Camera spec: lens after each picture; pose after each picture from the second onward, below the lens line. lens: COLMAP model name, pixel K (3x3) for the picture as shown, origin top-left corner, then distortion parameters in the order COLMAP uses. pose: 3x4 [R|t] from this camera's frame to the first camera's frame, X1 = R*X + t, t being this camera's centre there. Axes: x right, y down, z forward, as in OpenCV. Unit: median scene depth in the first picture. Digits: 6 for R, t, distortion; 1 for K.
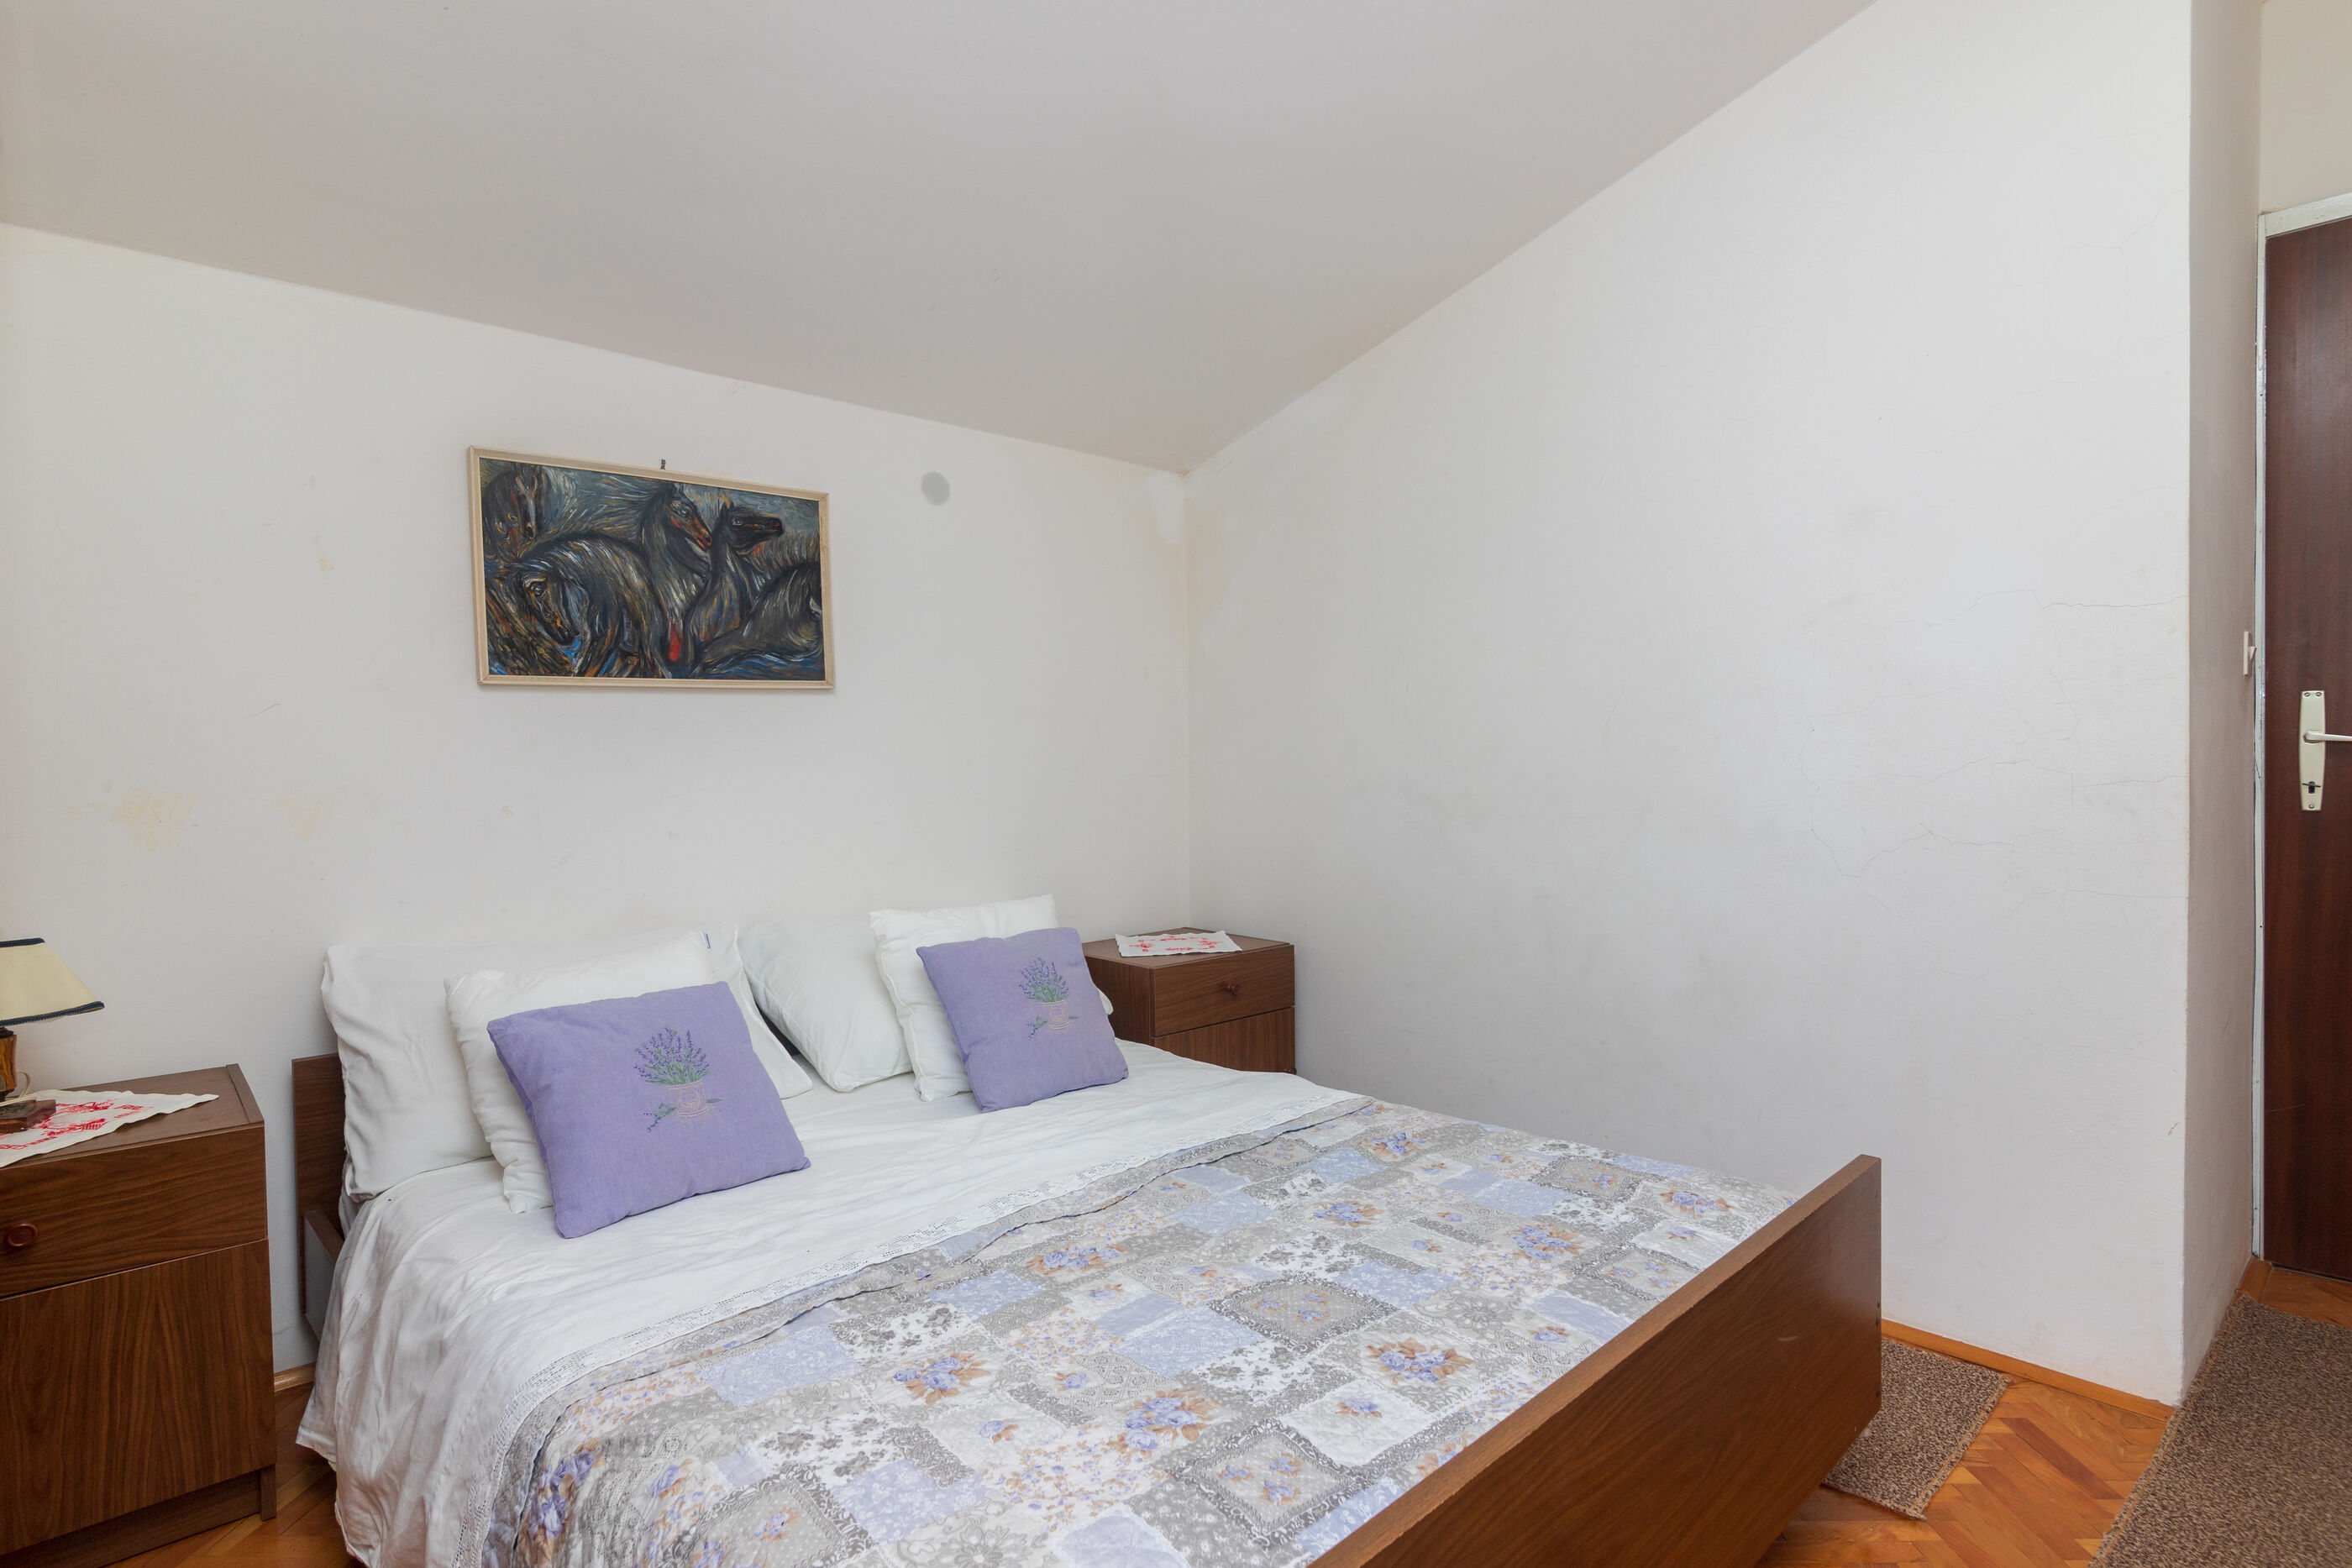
lens RADIAL K [[1136.9, 0, 1179.6], [0, 1136.9, 792.5], [0, 0, 1]] dist [0.004472, -0.005700]
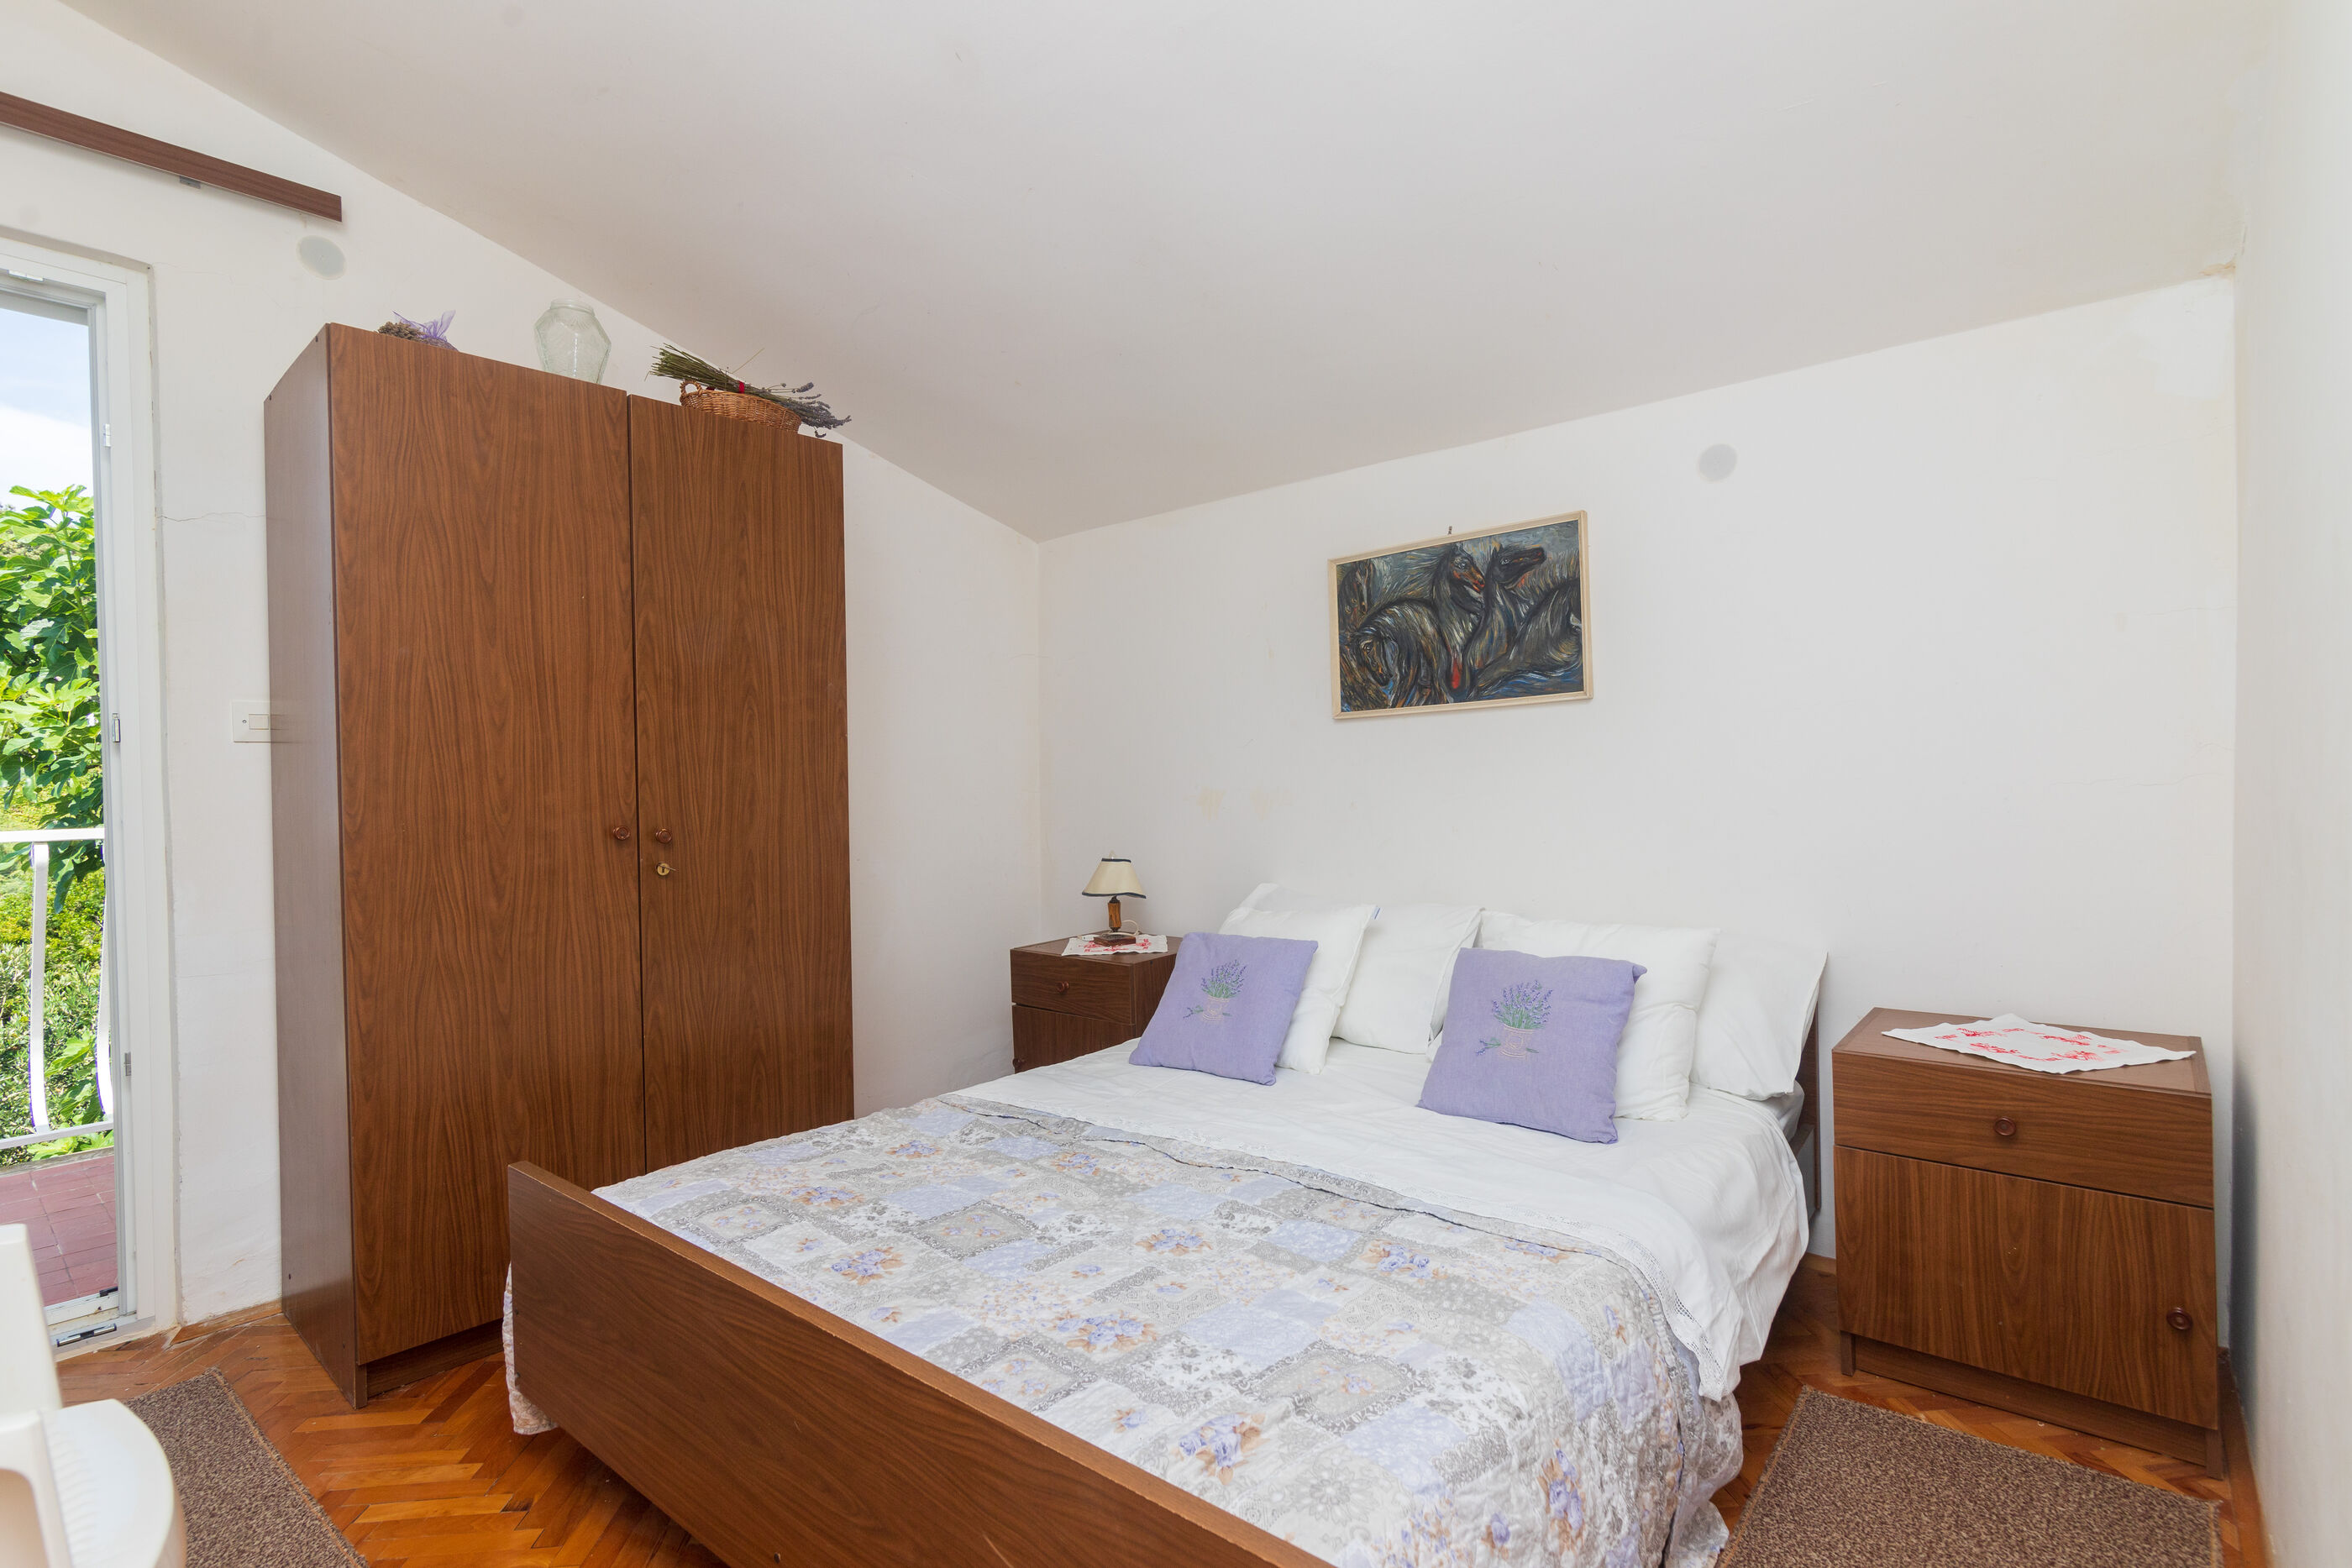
lens RADIAL K [[1136.9, 0, 1234.3], [0, 1136.9, 773.7], [0, 0, 1]] dist [0.004472, -0.005700]
pose [[0.148730, 0.006122, -0.988859, 0.766318], [-0.008429, 0.999952, 0.004923, -0.029080], [0.988842, 0.007603, 0.148774, 0.609992]]
